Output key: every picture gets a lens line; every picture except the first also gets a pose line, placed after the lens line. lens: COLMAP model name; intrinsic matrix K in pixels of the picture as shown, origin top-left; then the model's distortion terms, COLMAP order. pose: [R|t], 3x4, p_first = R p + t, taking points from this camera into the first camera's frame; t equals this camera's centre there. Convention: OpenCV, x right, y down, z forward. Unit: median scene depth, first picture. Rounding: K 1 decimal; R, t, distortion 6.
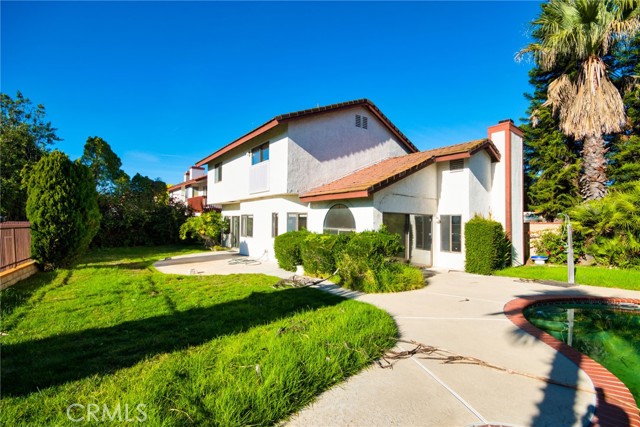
lens RADIAL K [[276.9, 0, 310.6], [0, 276.9, 222.0], [0, 0, 1]] dist [0.000206, -0.000219]
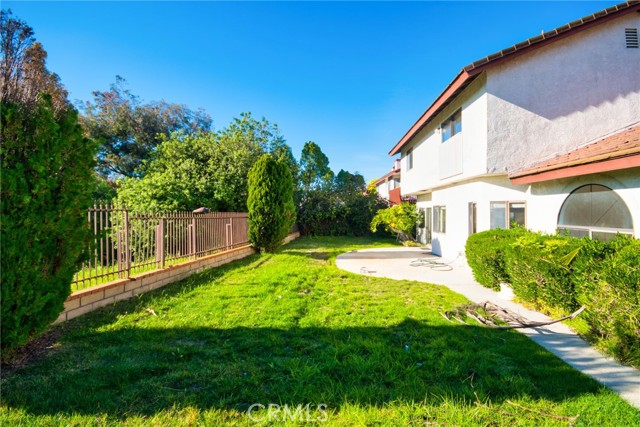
lens RADIAL K [[272.2, 0, 331.2], [0, 272.2, 203.7], [0, 0, 1]] dist [0.010365, -0.010123]
pose [[0.768098, -0.016903, -0.640109, 0.049582], [-0.008741, 0.999282, -0.036875, 0.000190], [0.640272, 0.033919, 0.767399, 0.225964]]
